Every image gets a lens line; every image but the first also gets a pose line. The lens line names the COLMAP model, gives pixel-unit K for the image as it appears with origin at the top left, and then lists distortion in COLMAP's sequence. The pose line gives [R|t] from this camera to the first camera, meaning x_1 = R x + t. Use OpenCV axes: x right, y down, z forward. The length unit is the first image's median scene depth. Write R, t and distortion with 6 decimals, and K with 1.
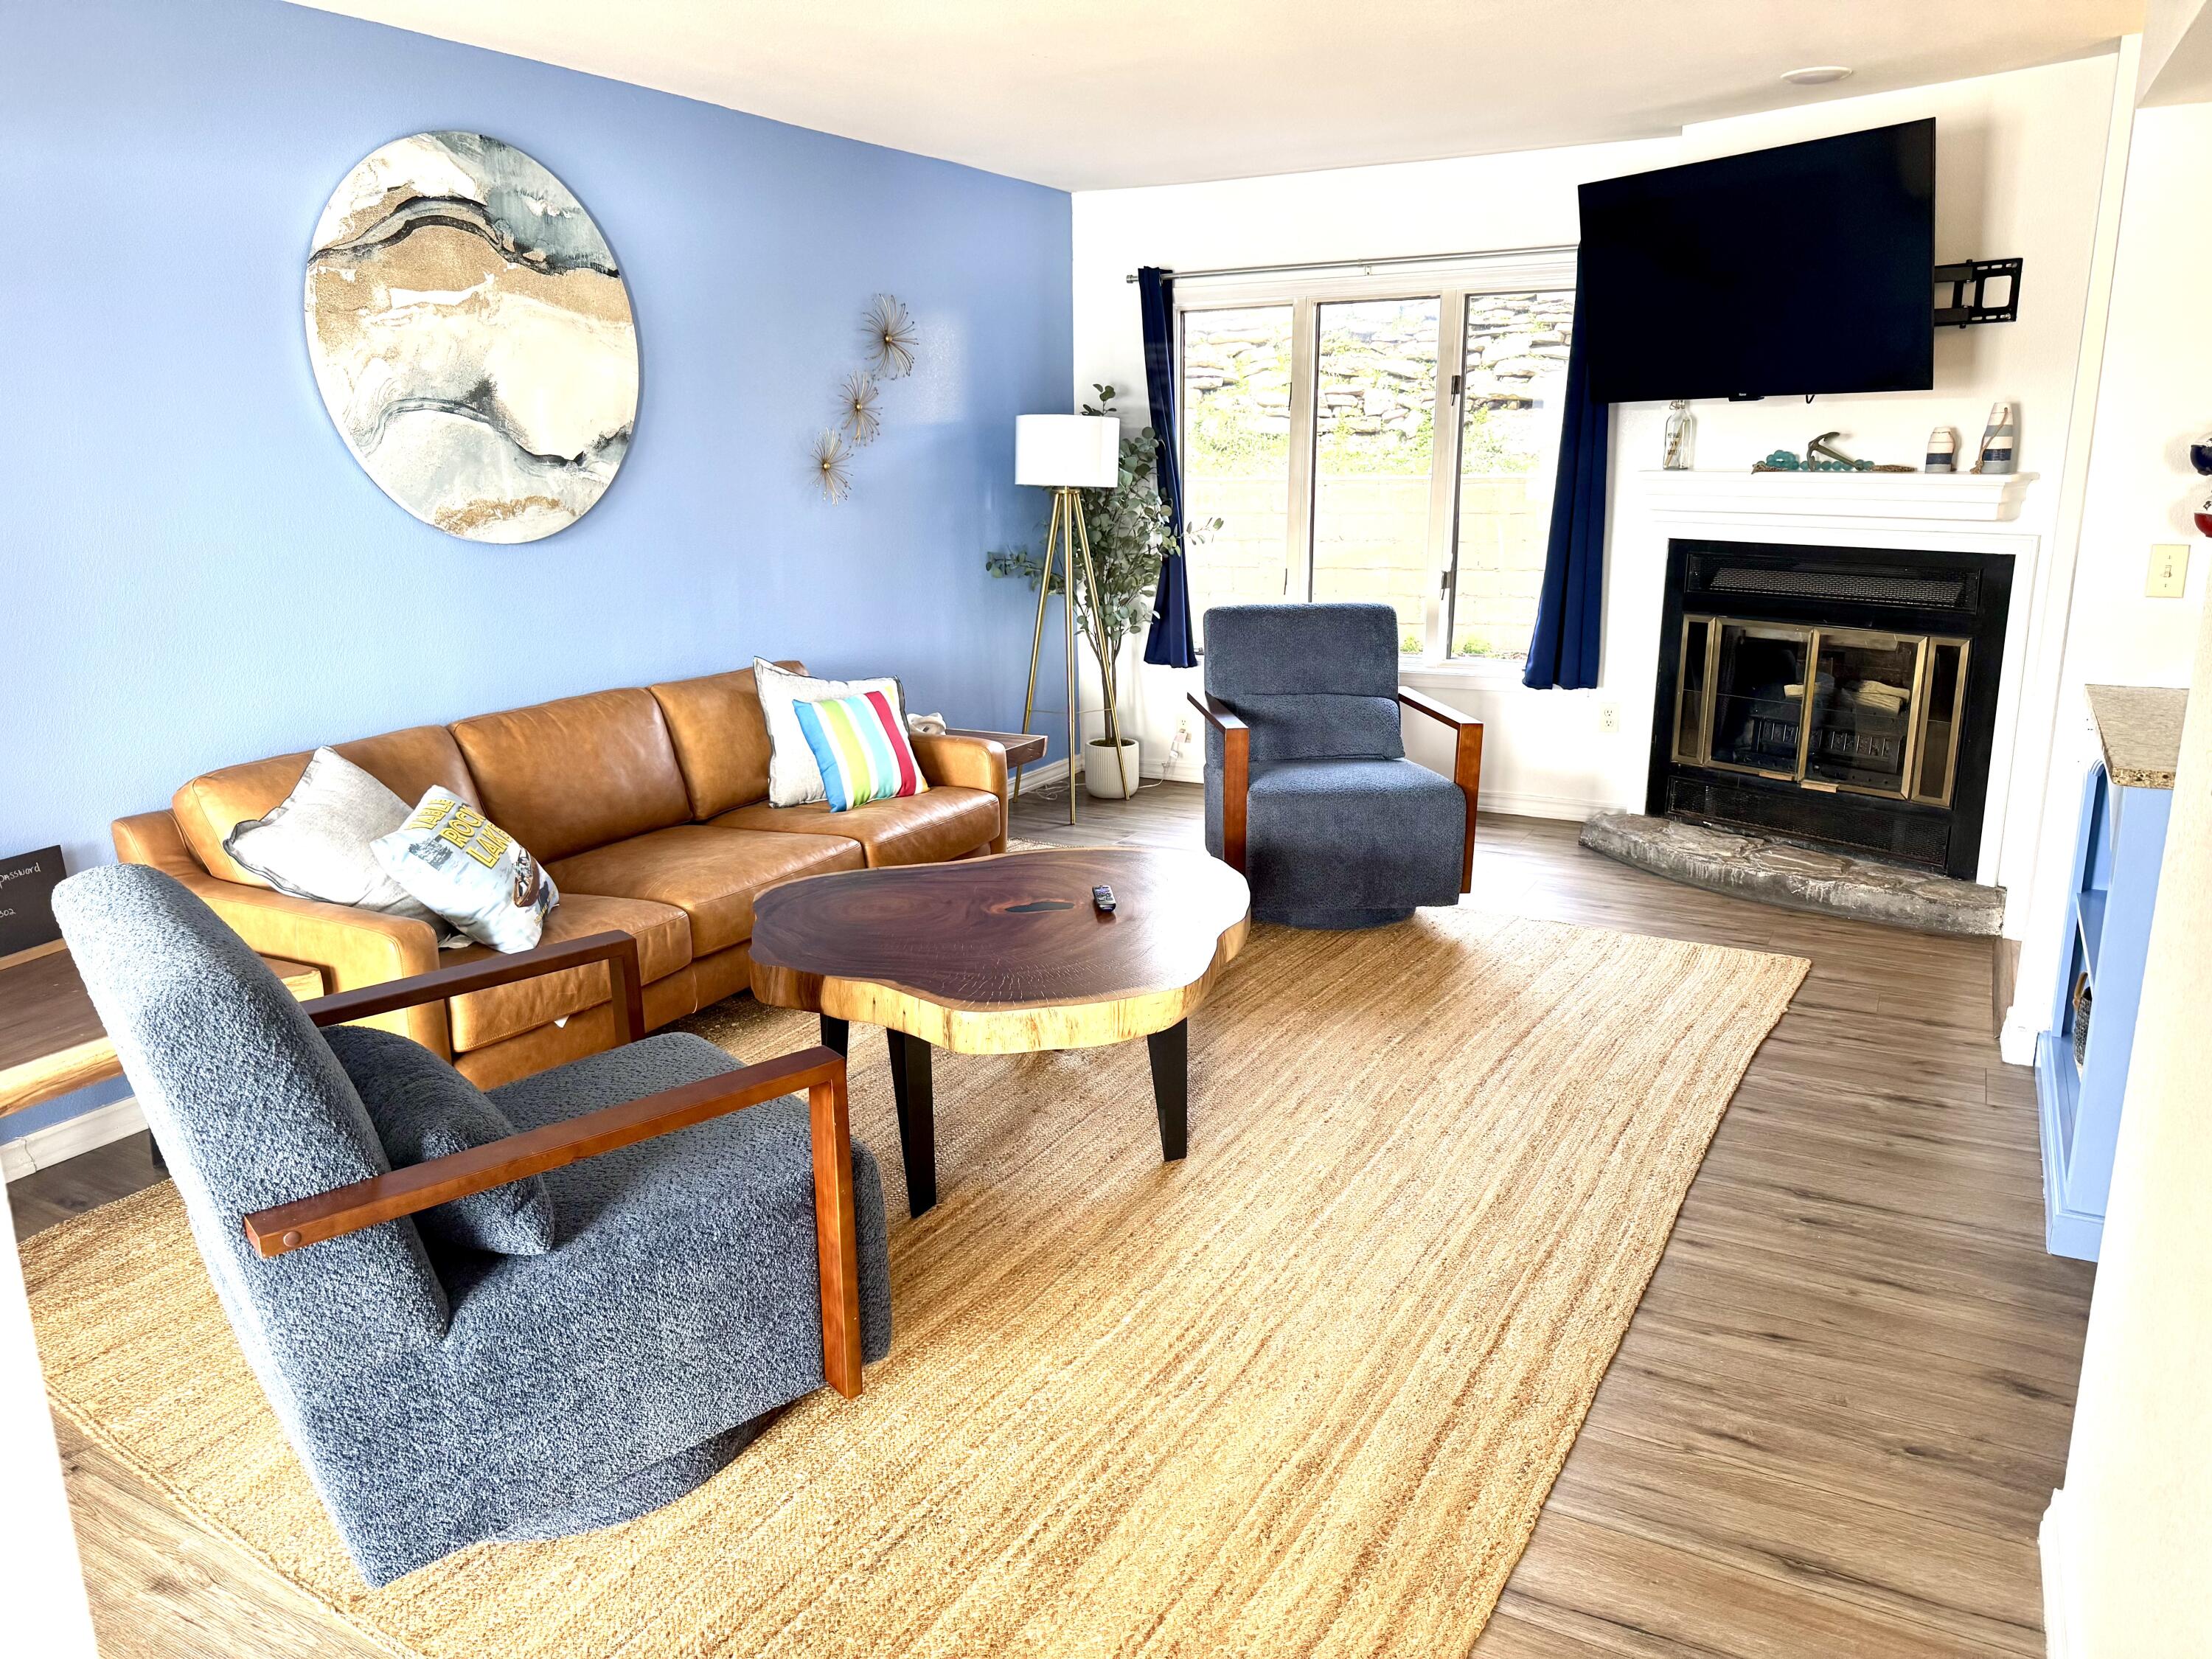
lens RADIAL K [[1556.2, 0, 1105.6], [0, 1556.2, 825.7], [0, 0, 1]] dist [0.042925, -0.052857]
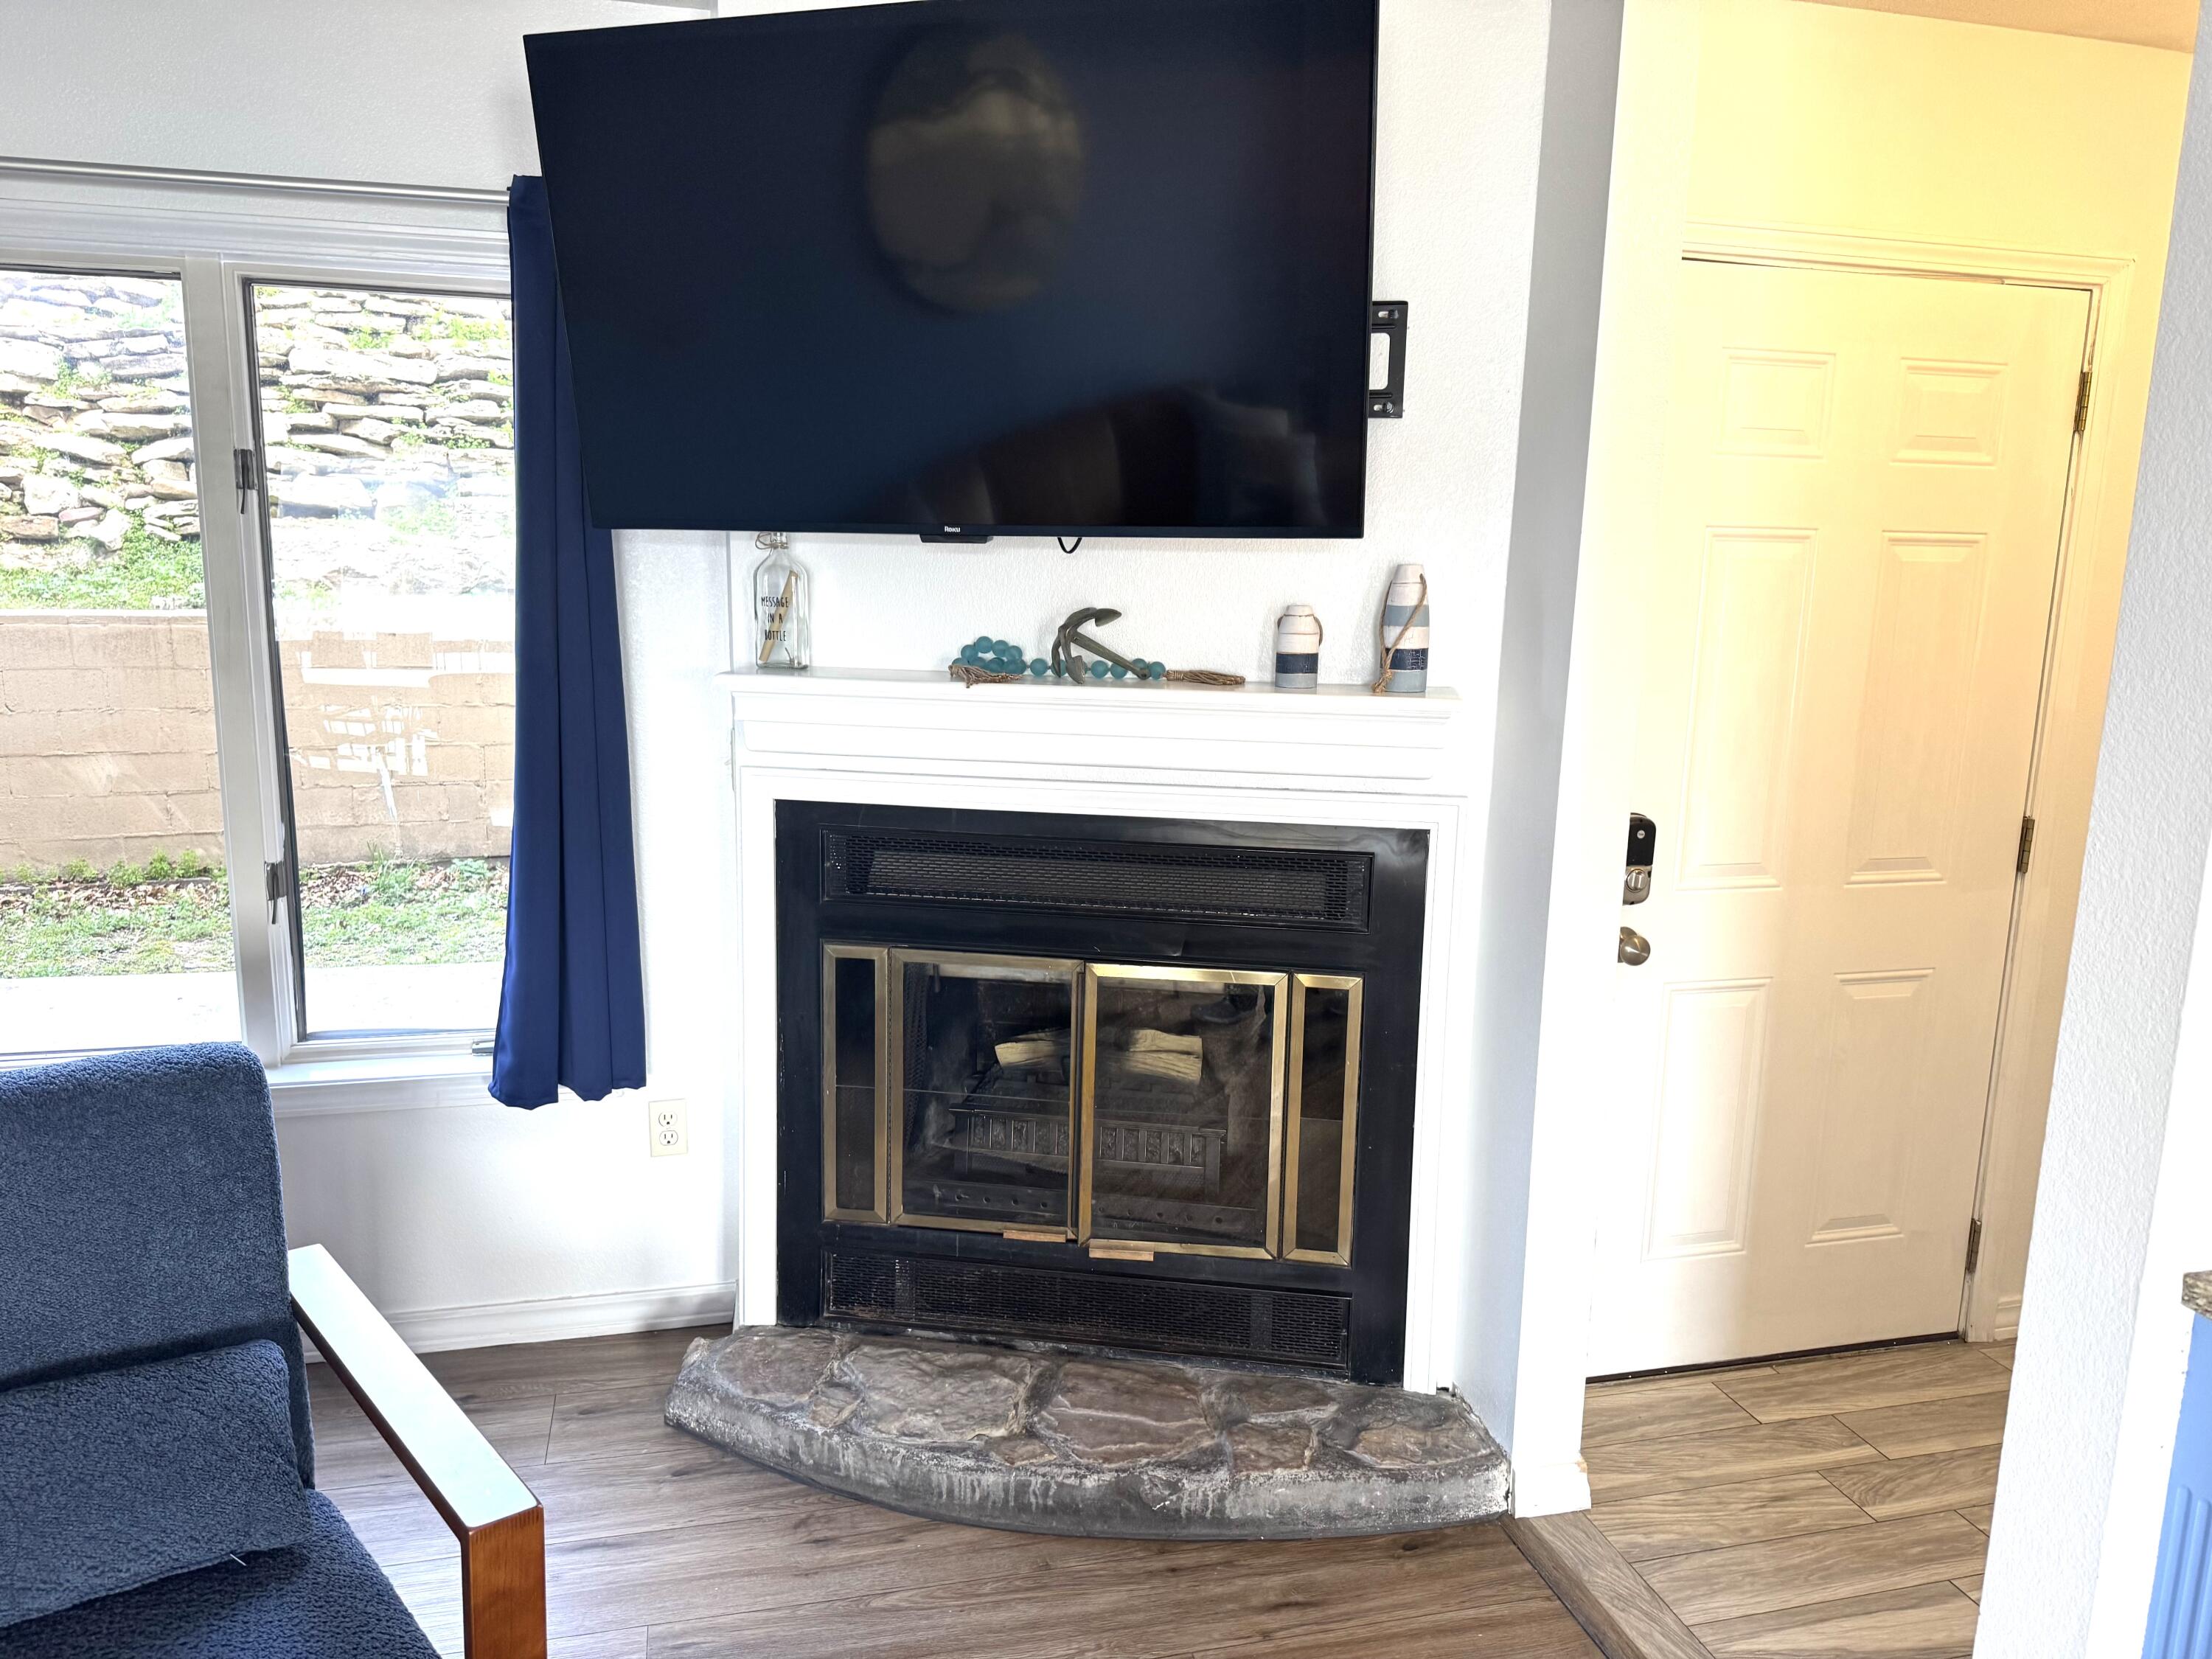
lens RADIAL K [[1556.2, 0, 1093.3], [0, 1556.2, 822.9], [0, 0, 1]] dist [0.042925, -0.052857]
pose [[0.733887, -0.090887, 0.673164, 0.101482], [0.136802, 0.990478, -0.015414, -0.164431], [-0.665353, 0.103403, 0.739333, 0.596100]]
